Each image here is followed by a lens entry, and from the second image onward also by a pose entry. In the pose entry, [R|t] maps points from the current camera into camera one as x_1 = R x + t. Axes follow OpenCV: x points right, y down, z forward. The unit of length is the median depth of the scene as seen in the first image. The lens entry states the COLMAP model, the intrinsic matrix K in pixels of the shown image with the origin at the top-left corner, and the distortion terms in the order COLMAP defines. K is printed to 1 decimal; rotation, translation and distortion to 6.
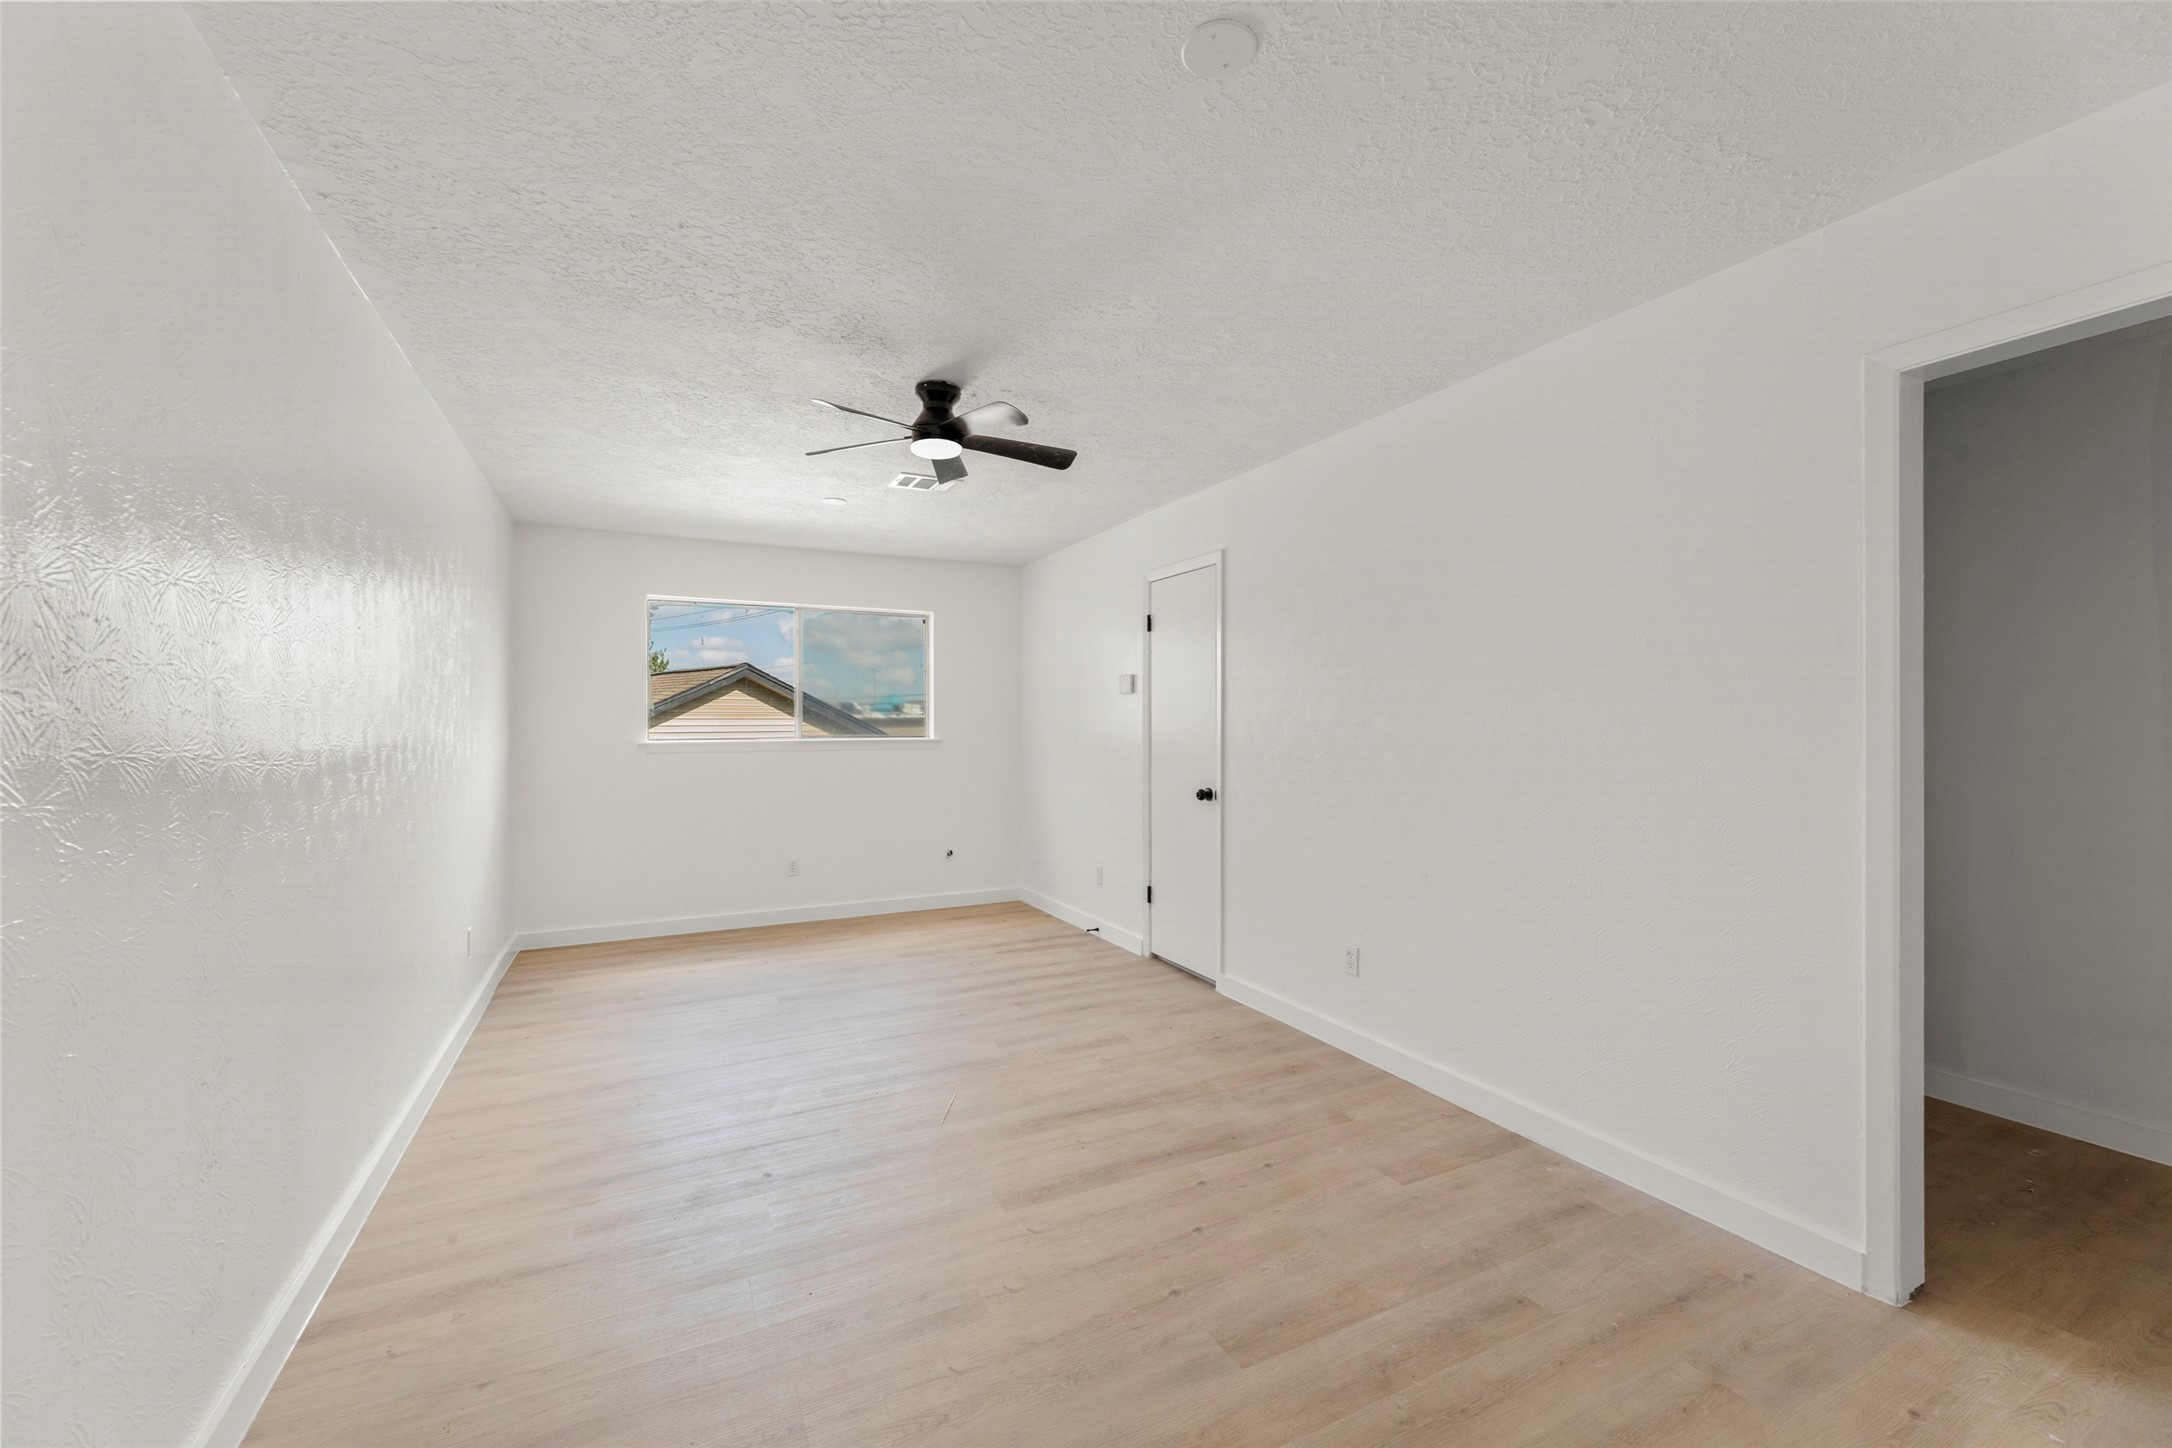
lens RADIAL K [[896.5, 0, 1091.9], [0, 896.5, 722.8], [0, 0, 1]] dist [0.001072, -0.000659]
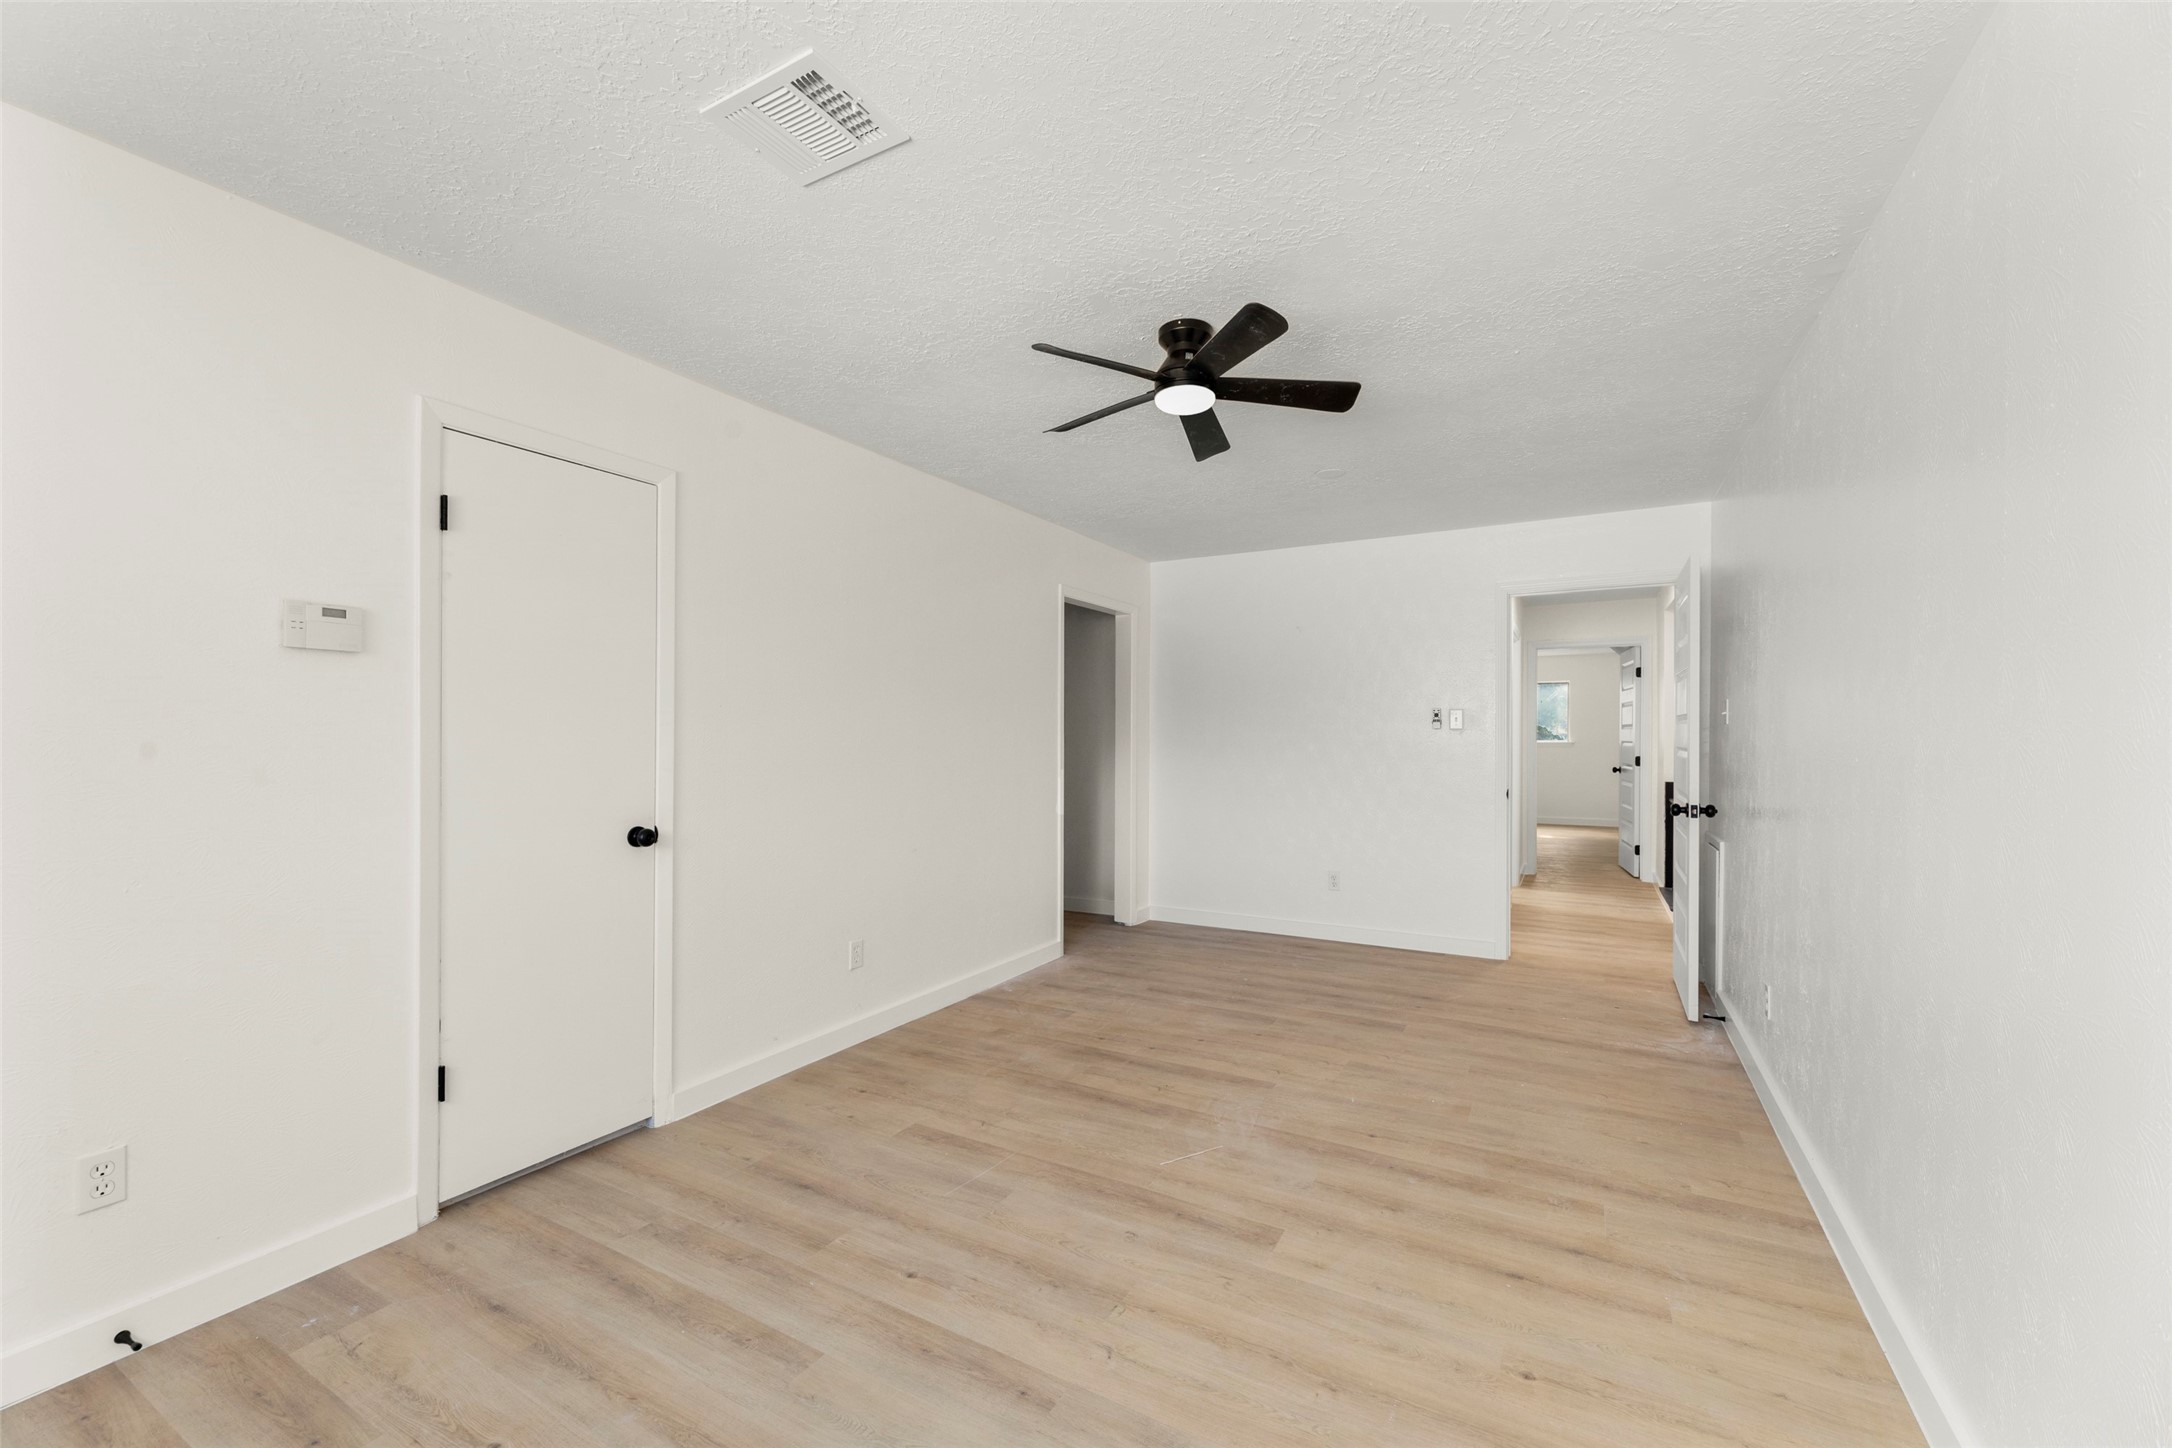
lens RADIAL K [[896.5, 0, 1073.3], [0, 896.5, 732.8], [0, 0, 1]] dist [0.001072, -0.000659]
pose [[-0.563713, 0.001985, 0.825968, -0.745167], [-0.003083, 0.999985, -0.004507, 0.010312], [-0.825965, -0.005088, -0.563699, 1.433858]]
